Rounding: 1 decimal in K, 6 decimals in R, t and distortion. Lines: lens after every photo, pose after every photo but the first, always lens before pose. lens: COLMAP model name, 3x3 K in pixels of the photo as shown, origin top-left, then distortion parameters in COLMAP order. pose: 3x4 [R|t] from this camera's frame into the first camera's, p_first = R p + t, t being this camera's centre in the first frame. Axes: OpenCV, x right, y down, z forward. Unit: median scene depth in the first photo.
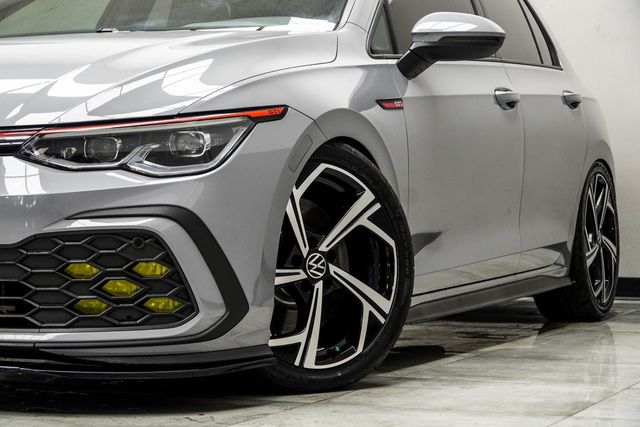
lens RADIAL K [[1954.1, 0, 323.0], [0, 1954.1, 218.1], [0, 0, 1]] dist [-0.670701, 0.000000]
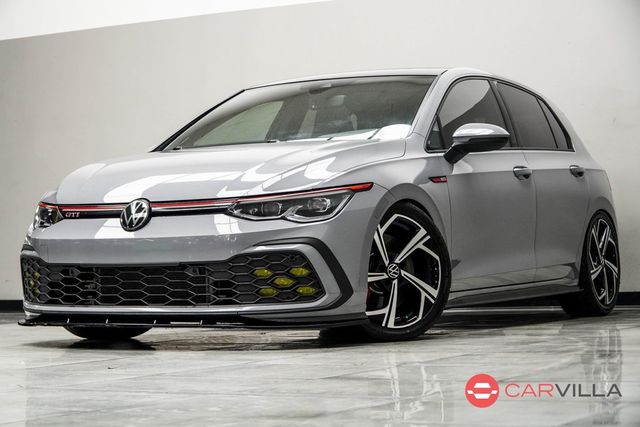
lens RADIAL K [[1599.4, 0, 320.4], [0, 1599.4, 214.8], [0, 0, 1]] dist [-0.221285, 0.000000]
pose [[0.995426, -0.033017, -0.089649, 0.062259], [0.029633, 0.998807, -0.038826, 0.027504], [0.090824, 0.035992, 0.995216, -0.466136]]
